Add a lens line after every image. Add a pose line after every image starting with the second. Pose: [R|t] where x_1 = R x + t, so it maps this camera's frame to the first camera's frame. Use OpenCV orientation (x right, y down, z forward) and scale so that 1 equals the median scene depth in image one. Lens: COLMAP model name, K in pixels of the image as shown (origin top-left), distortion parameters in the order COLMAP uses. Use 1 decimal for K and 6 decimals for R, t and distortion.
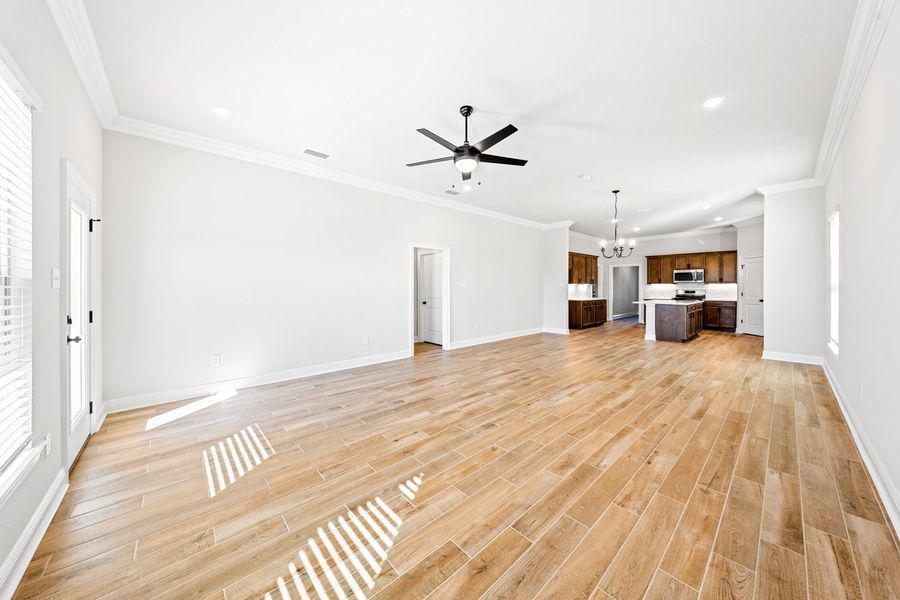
lens RADIAL K [[306.5, 0, 450.8], [0, 306.5, 291.1], [0, 0, 1]] dist [-0.001052, -0.000044]
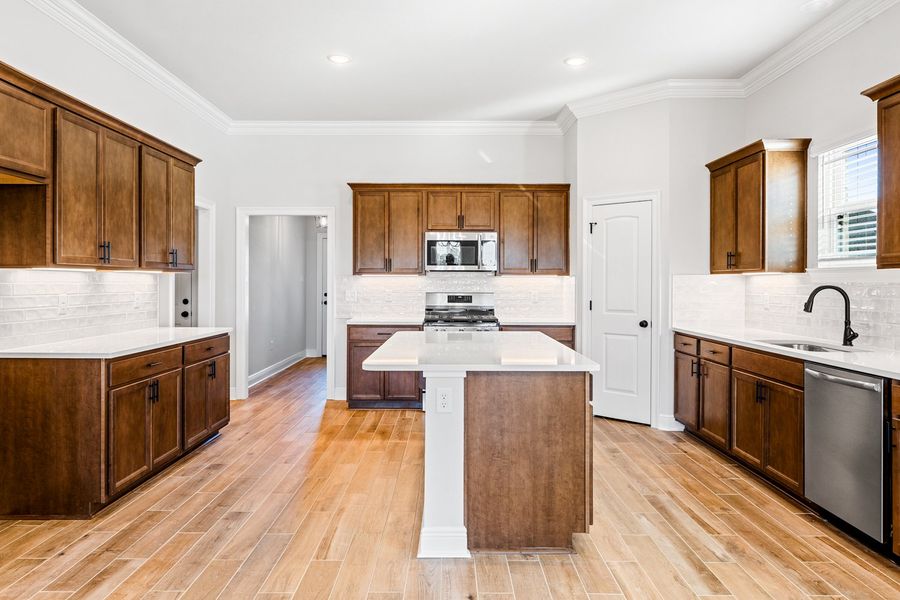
lens RADIAL K [[621.6, 0, 451.6], [0, 621.6, 292.1], [0, 0, 1]] dist [-0.000585, 0.000772]
pose [[0.680026, -0.007334, 0.733152, 0.265669], [0.004588, 0.999973, 0.005748, -0.008786], [-0.733174, -0.000545, 0.680041, 0.534308]]
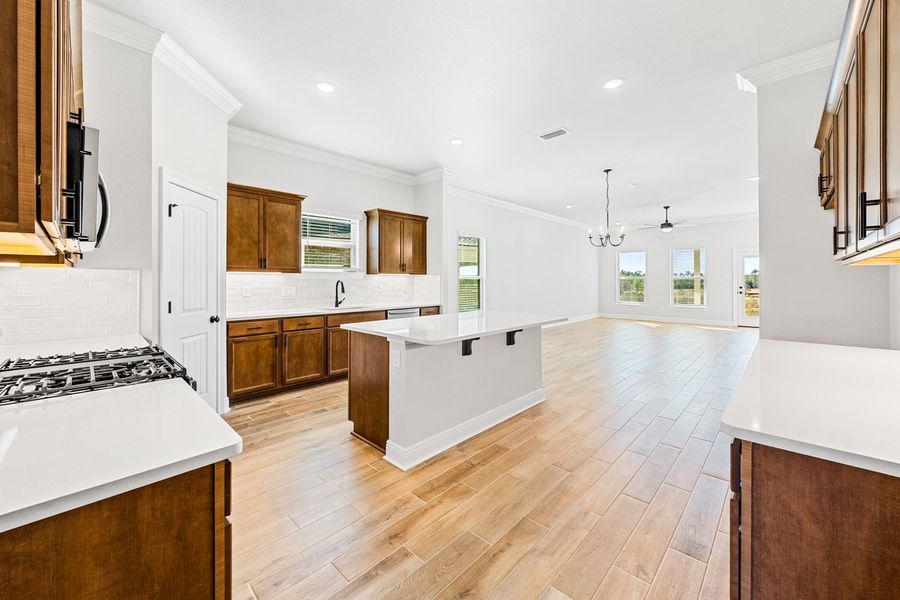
lens RADIAL K [[350.5, 0, 434.7], [0, 350.5, 278.8], [0, 0, 1]] dist [-0.016011, -0.000084]
pose [[-0.999157, 0.005844, -0.040633, 0.846051], [0.005224, 0.999868, 0.015360, -0.022779], [0.040718, 0.015135, -0.999056, 1.530848]]
